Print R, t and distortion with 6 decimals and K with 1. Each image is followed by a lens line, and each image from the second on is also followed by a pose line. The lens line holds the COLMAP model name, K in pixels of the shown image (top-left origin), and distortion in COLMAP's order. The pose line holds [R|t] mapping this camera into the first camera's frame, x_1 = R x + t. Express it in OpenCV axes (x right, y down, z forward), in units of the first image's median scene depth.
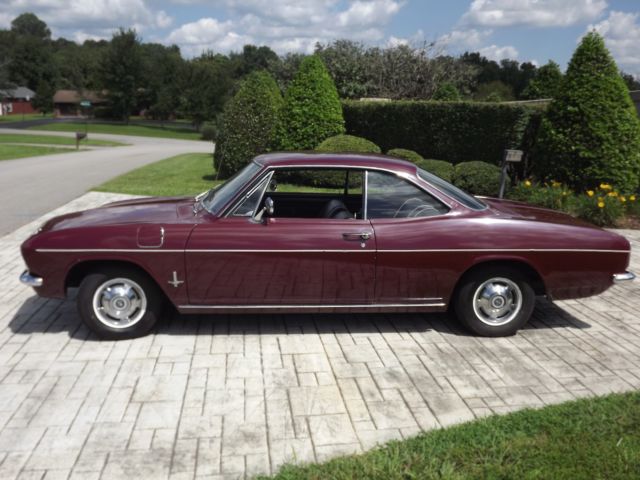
lens RADIAL K [[615.4, 0, 332.1], [0, 615.4, 231.8], [0, 0, 1]] dist [-0.060946, 0.000000]
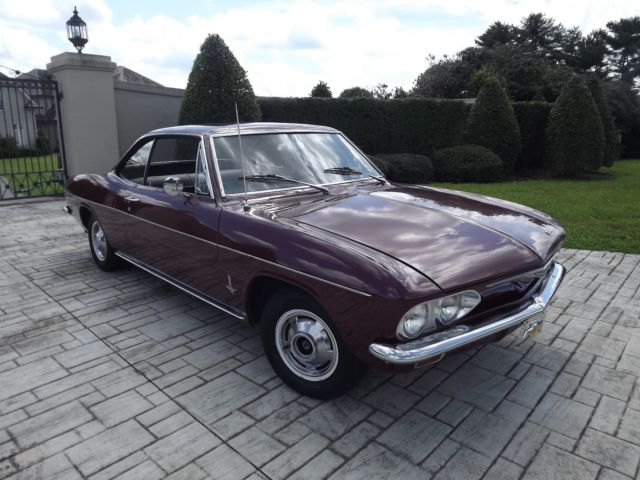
lens RADIAL K [[466.4, 0, 322.1], [0, 466.4, 244.2], [0, 0, 1]] dist [-0.054491, 0.013507]
pose [[-0.639779, -0.203579, 0.741106, -0.721281], [0.133577, 0.920150, 0.368076, -0.225067], [-0.756862, 0.334482, -0.561500, 1.513438]]
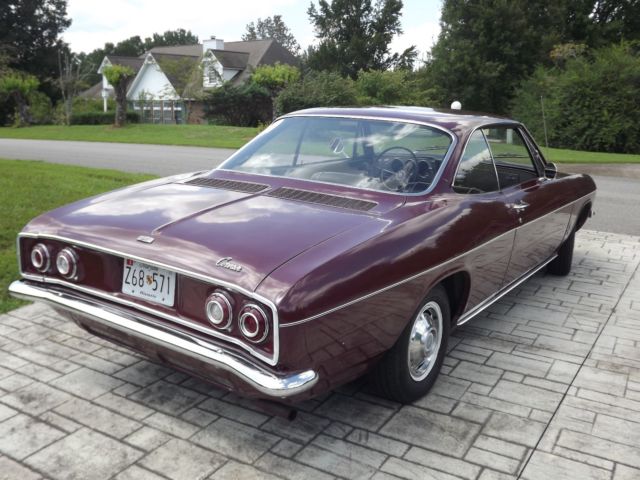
lens RADIAL K [[617.3, 0, 325.0], [0, 617.3, 242.7], [0, 0, 1]] dist [-0.054682, 0.000000]
pose [[-0.621346, 0.143932, -0.770203, 0.764901], [-0.184938, 0.928270, 0.322666, -0.224563], [0.761398, 0.342927, -0.550158, 1.561020]]
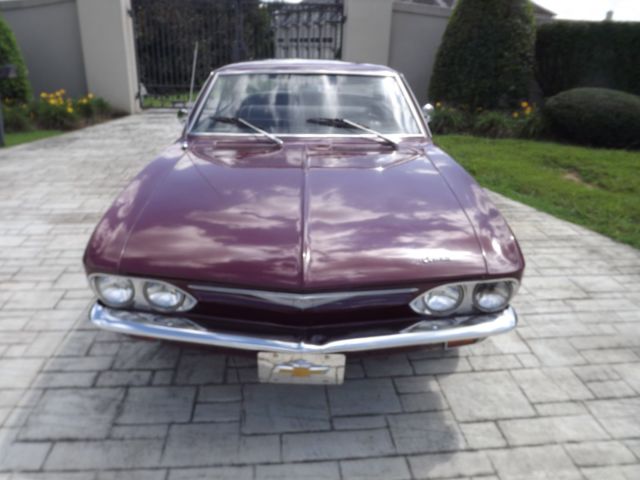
lens RADIAL K [[465.0, 0, 298.5], [0, 465.0, 231.9], [0, 0, 1]] dist [-0.047847, 0.010732]
pose [[0.081208, -0.391576, 0.916555, -0.813866], [0.173713, 0.911078, 0.373845, -0.172307], [-0.981442, 0.128858, 0.142009, 1.042958]]
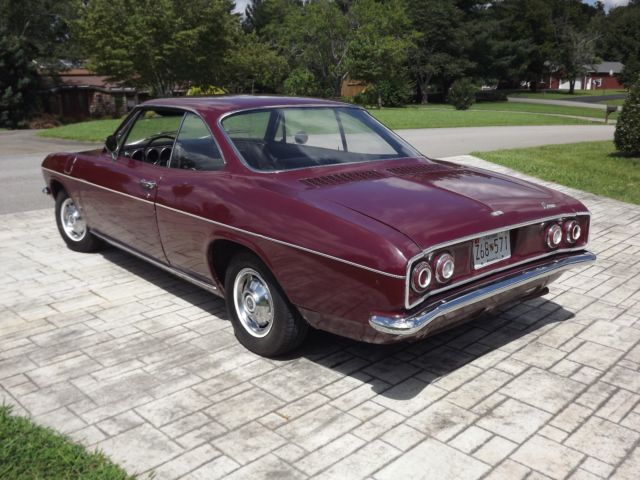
lens RADIAL K [[619.2, 0, 357.4], [0, 619.2, 246.1], [0, 0, 1]] dist [-0.066735, 0.000000]
pose [[0.632983, 0.186284, -0.751419, 0.854641], [-0.142859, 0.982056, 0.123119, -0.053577], [0.760870, 0.029415, 0.648237, 0.621984]]
